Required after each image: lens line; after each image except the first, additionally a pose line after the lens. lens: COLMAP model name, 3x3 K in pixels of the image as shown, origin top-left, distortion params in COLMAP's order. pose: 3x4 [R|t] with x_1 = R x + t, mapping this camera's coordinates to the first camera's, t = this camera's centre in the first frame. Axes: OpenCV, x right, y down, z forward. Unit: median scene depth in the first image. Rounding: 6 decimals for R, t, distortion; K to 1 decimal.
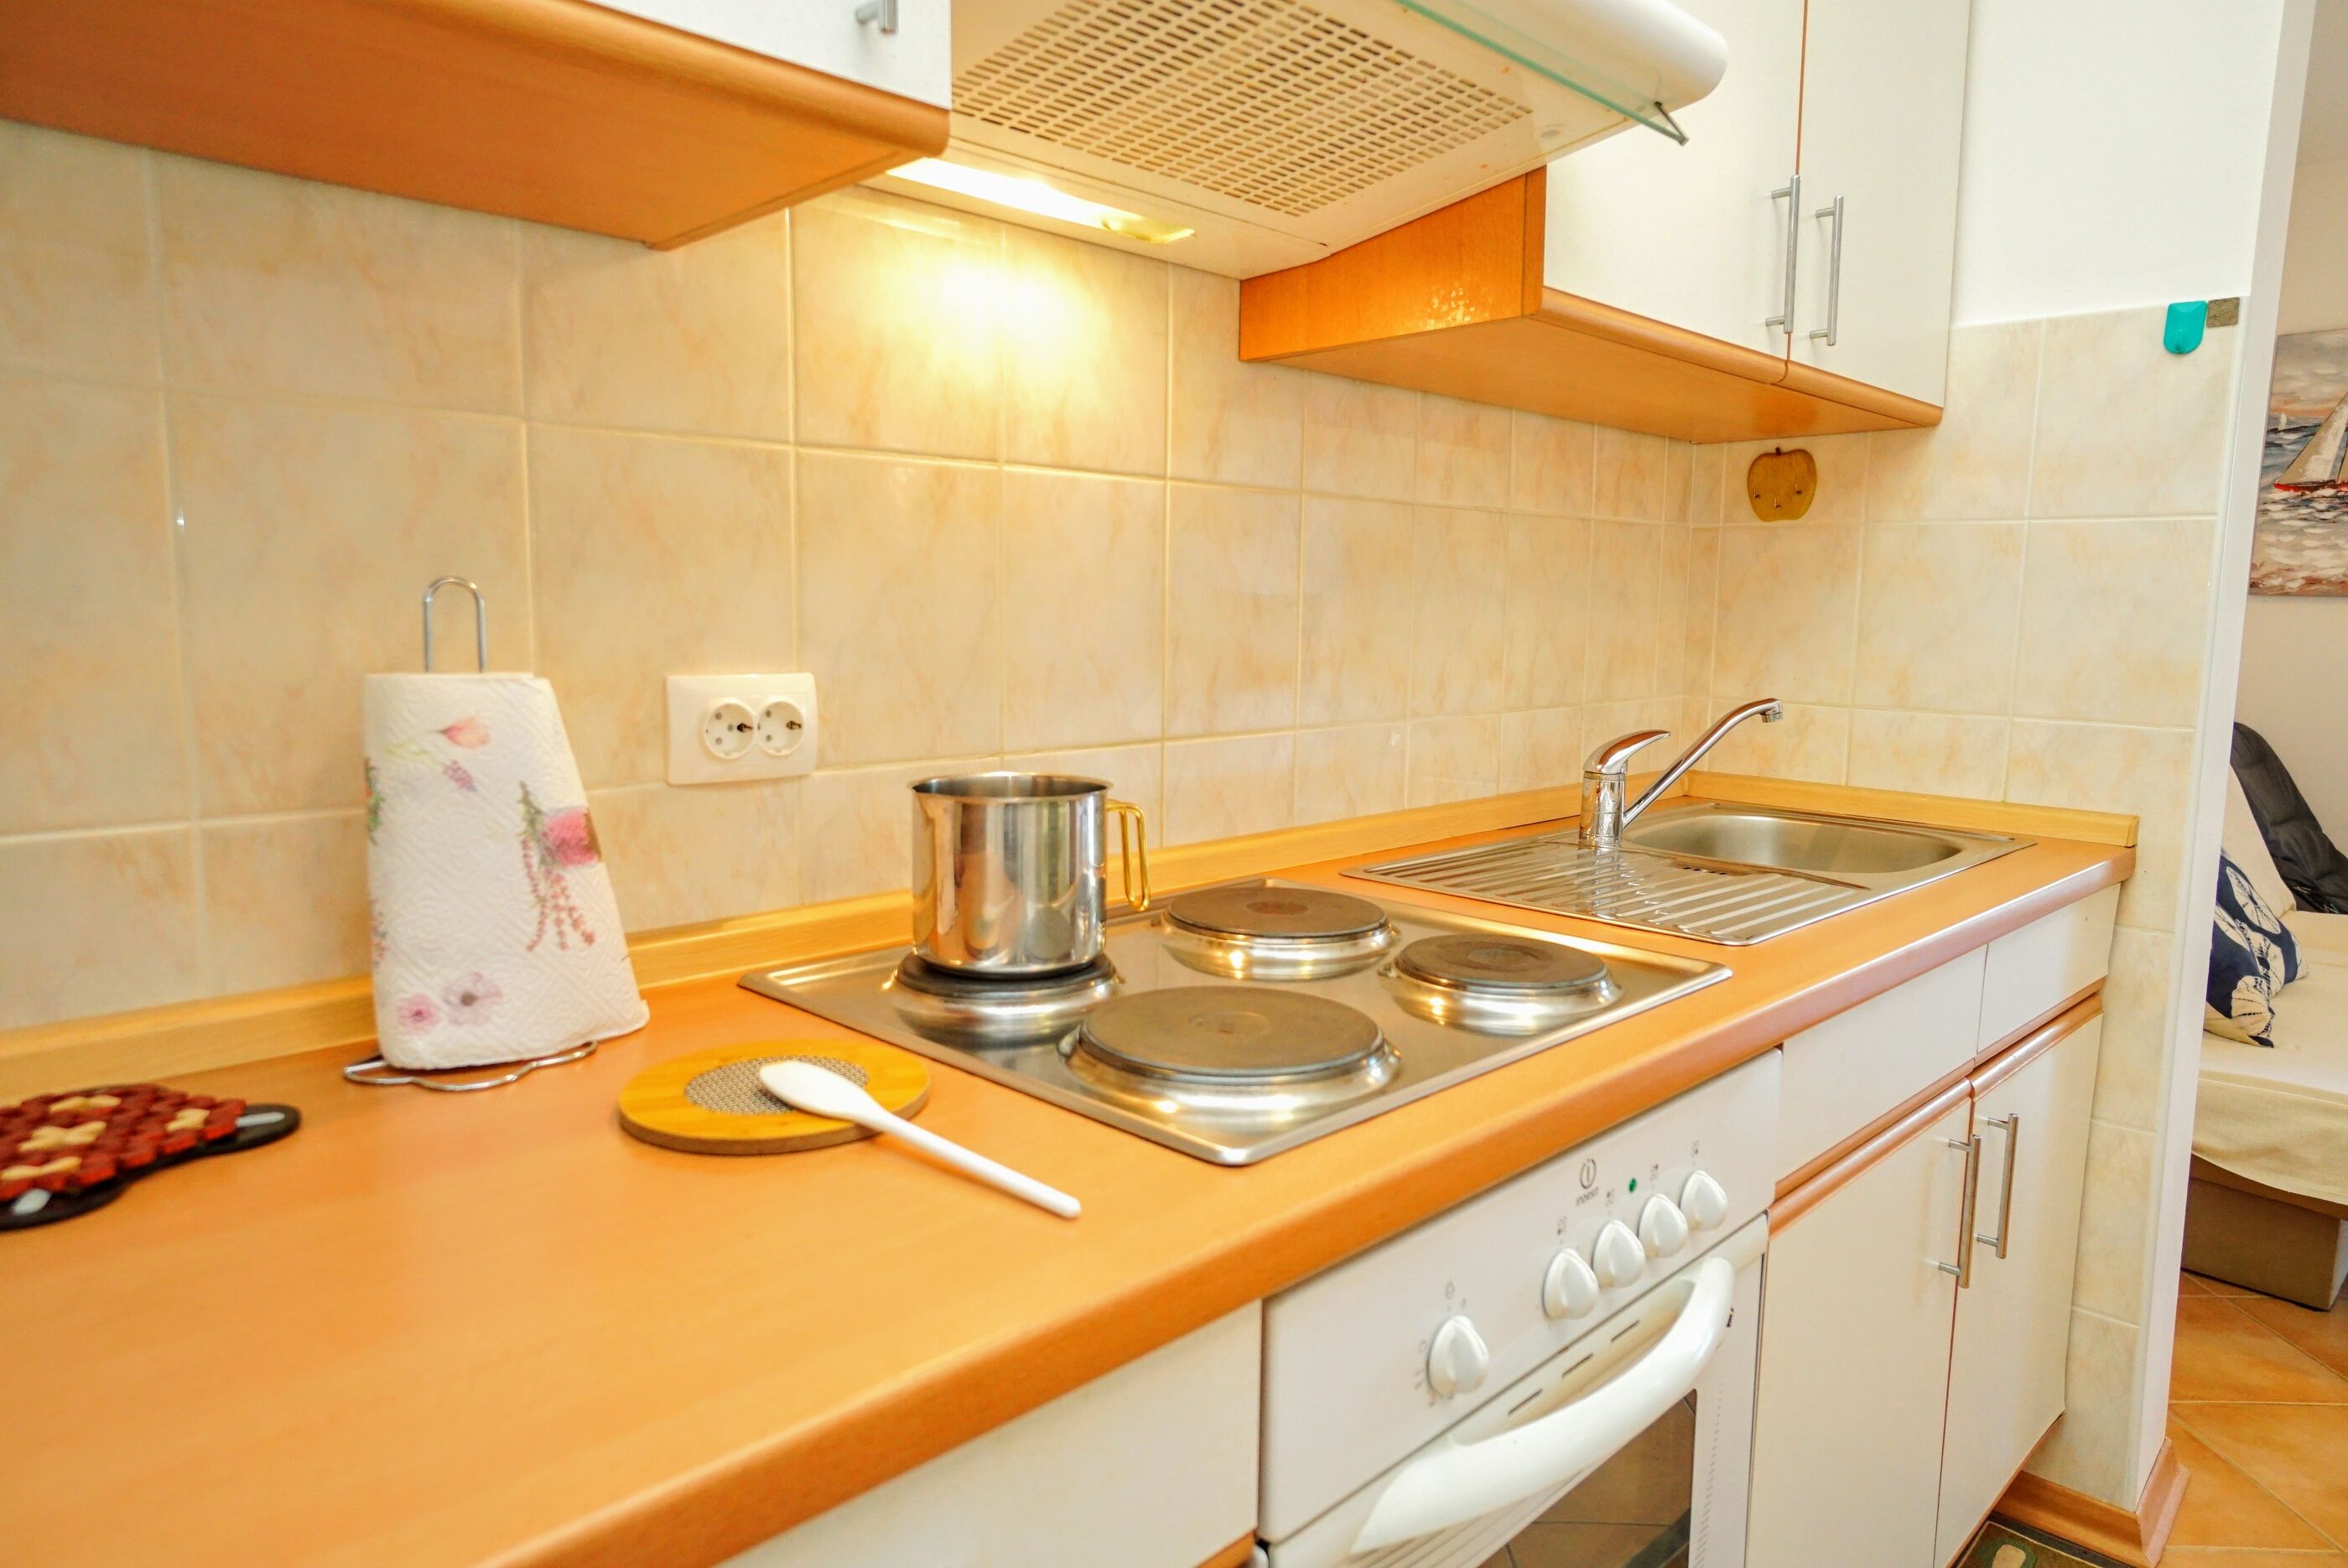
lens RADIAL K [[1483.7, 0, 1182.6], [0, 1483.7, 772.3], [0, 0, 1]] dist [0.001837, 0.015983]
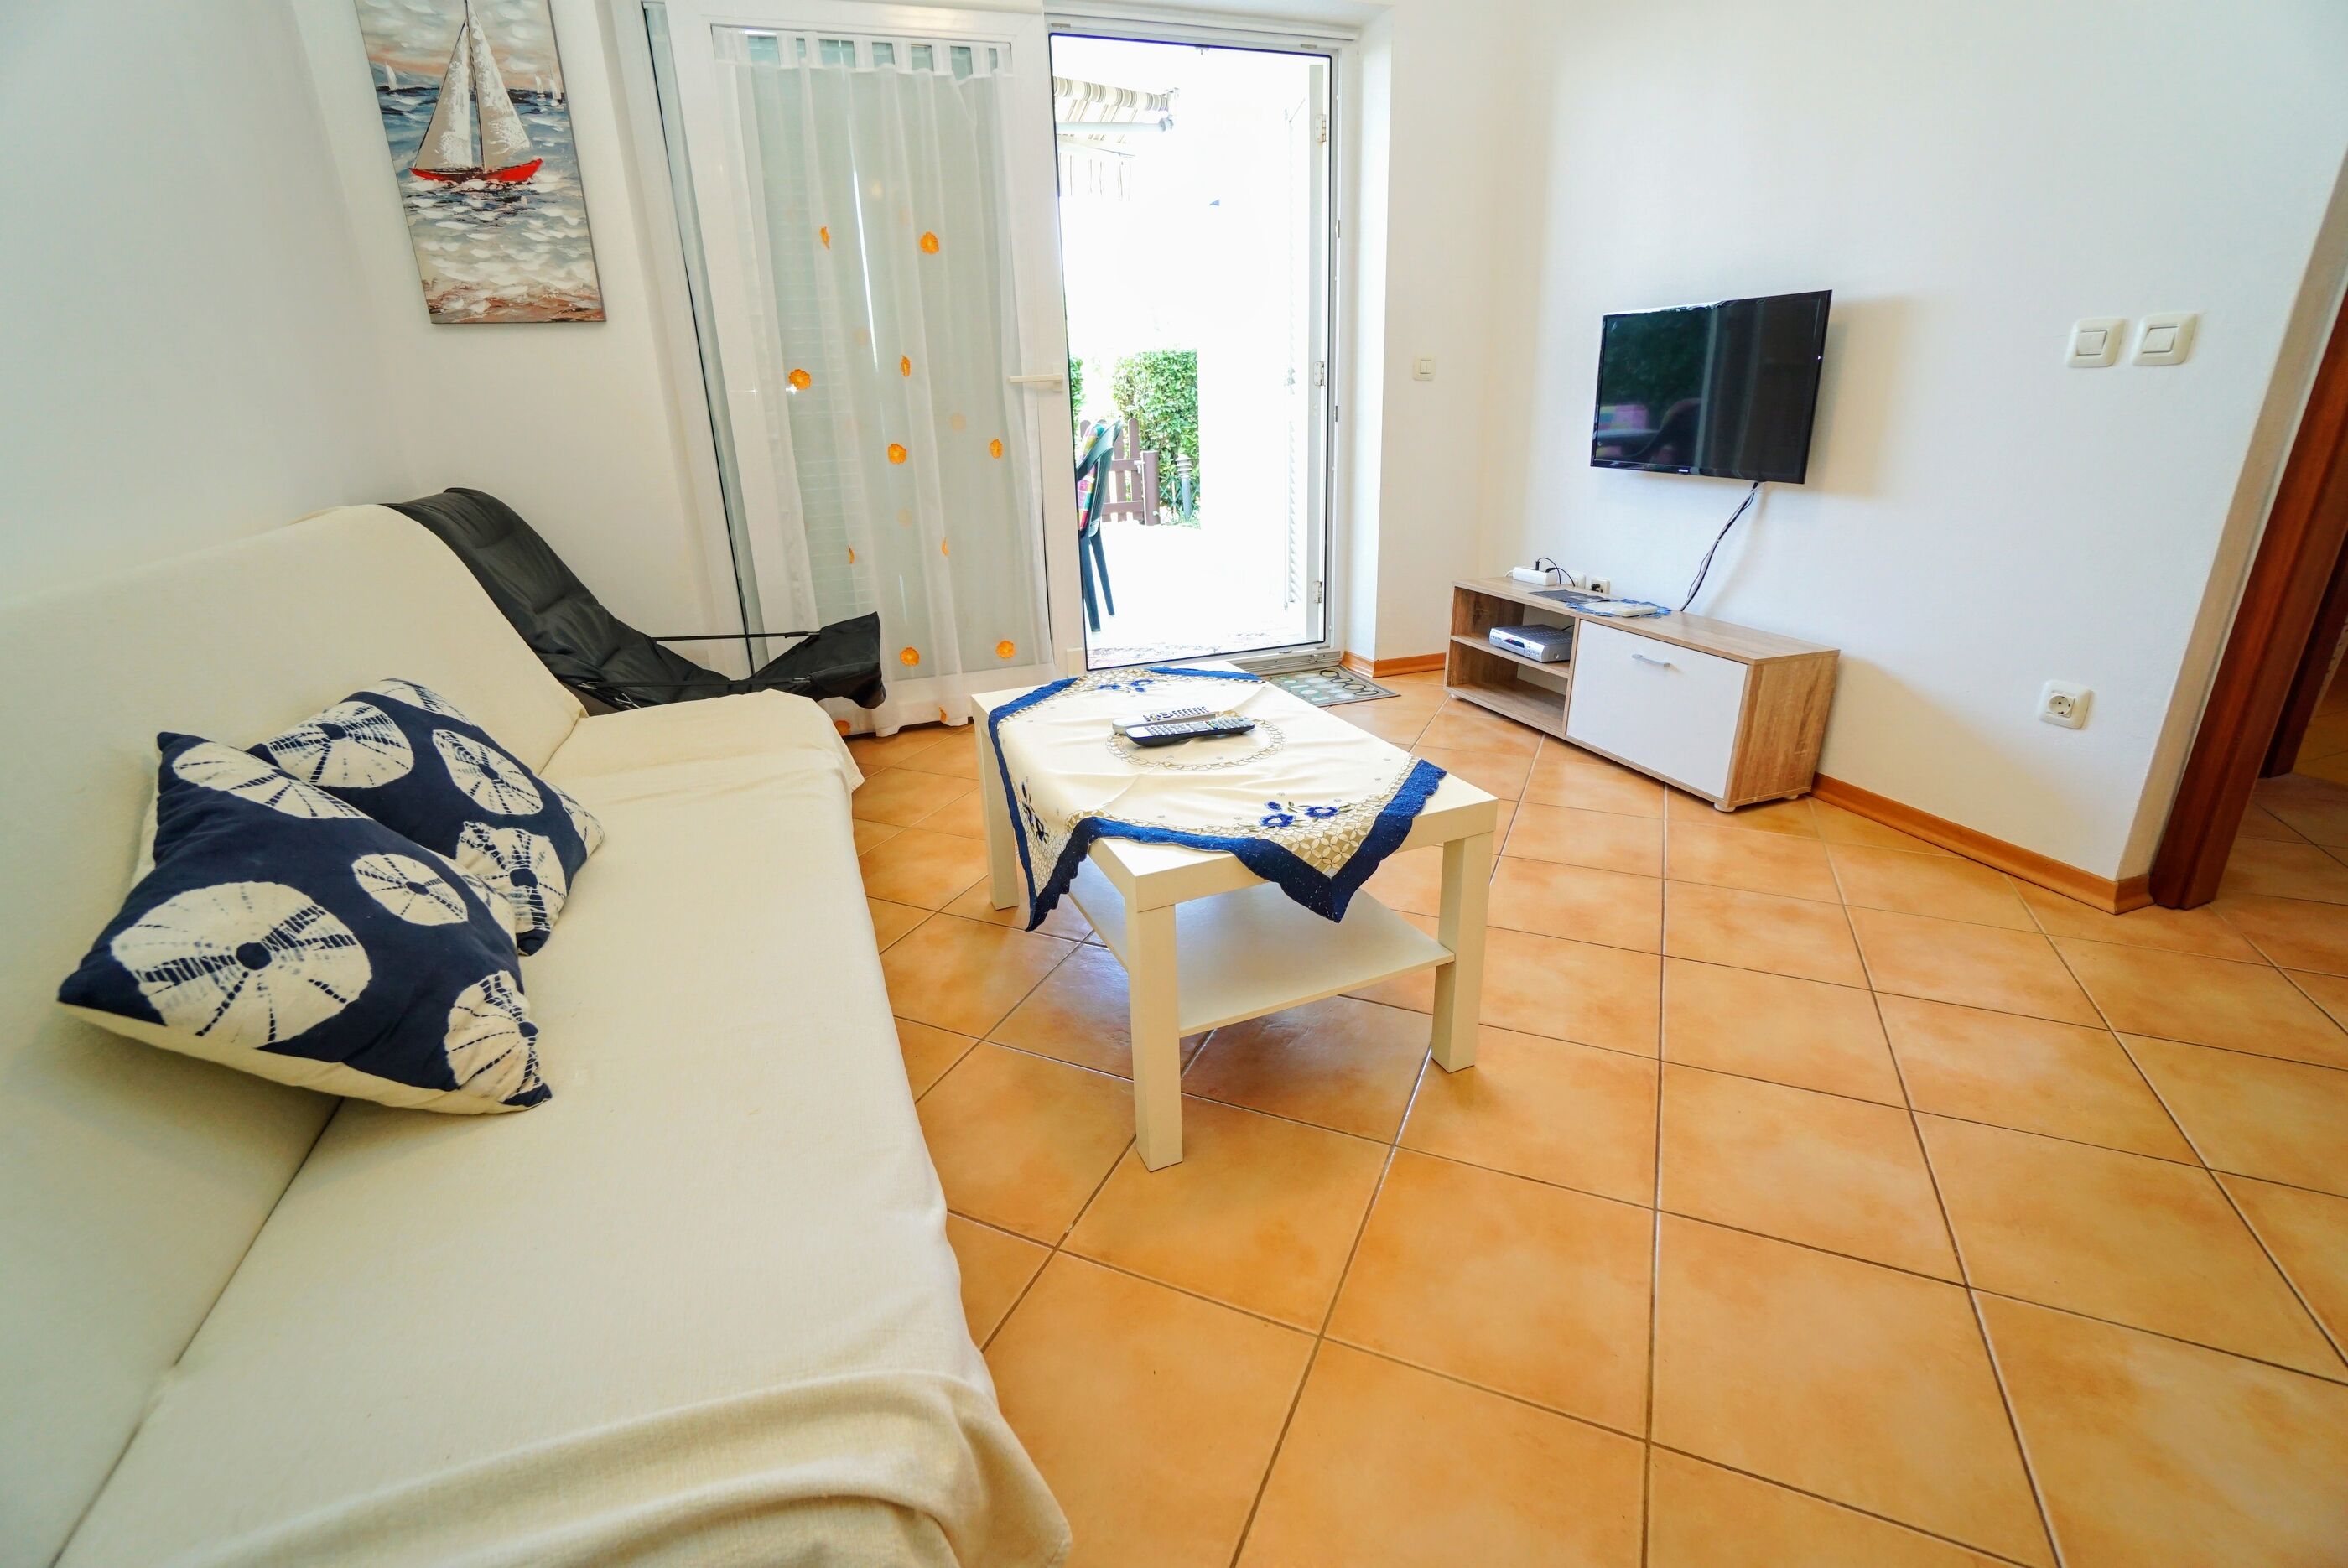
lens RADIAL K [[1035.1, 0, 1180.3], [0, 1035.1, 770.7], [0, 0, 1]] dist [-0.061754, 0.021906]
pose [[0.425232, -0.338780, 0.839289, 0.827751], [0.143261, 0.940808, 0.307174, -0.005609], [-0.893675, -0.010382, 0.448596, 0.938225]]
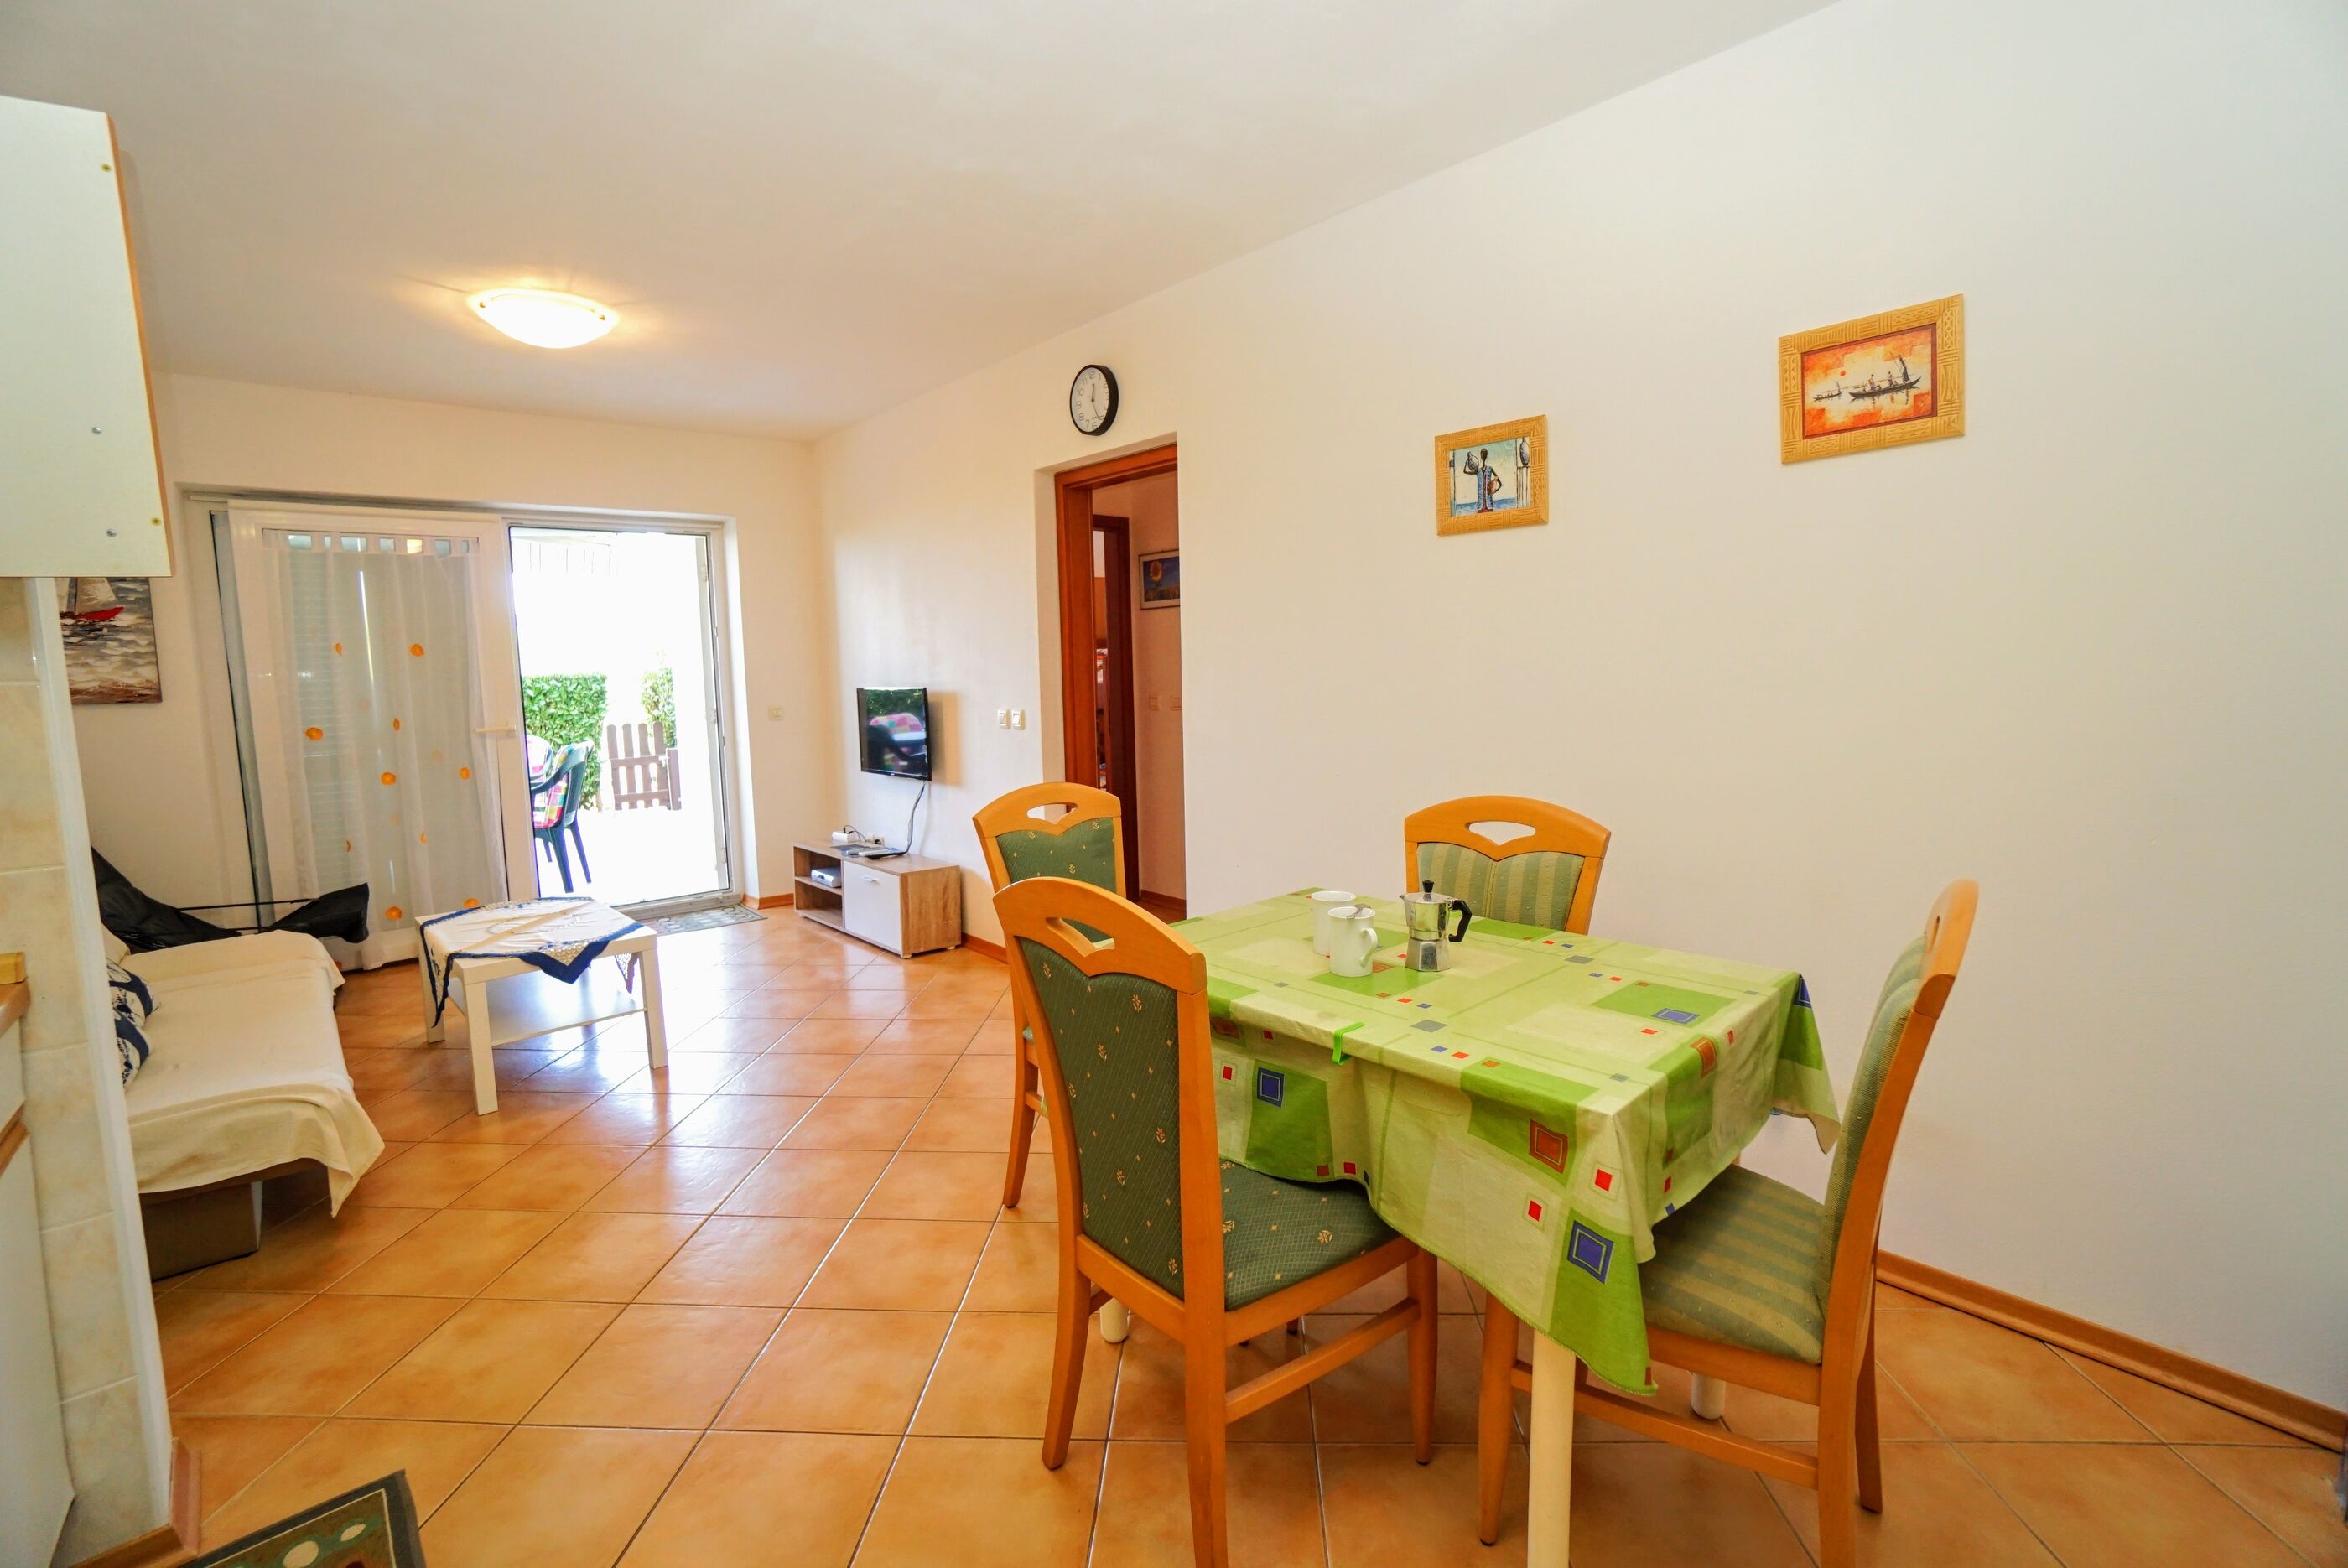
lens RADIAL K [[1035.1, 0, 1181.8], [0, 1035.1, 768.1], [0, 0, 1]] dist [-0.061754, 0.021906]
pose [[0.068339, -0.119664, 0.990460, -0.007493], [0.142212, 0.983811, 0.109048, -0.055548], [-0.987474, 0.133403, 0.084250, 0.065375]]
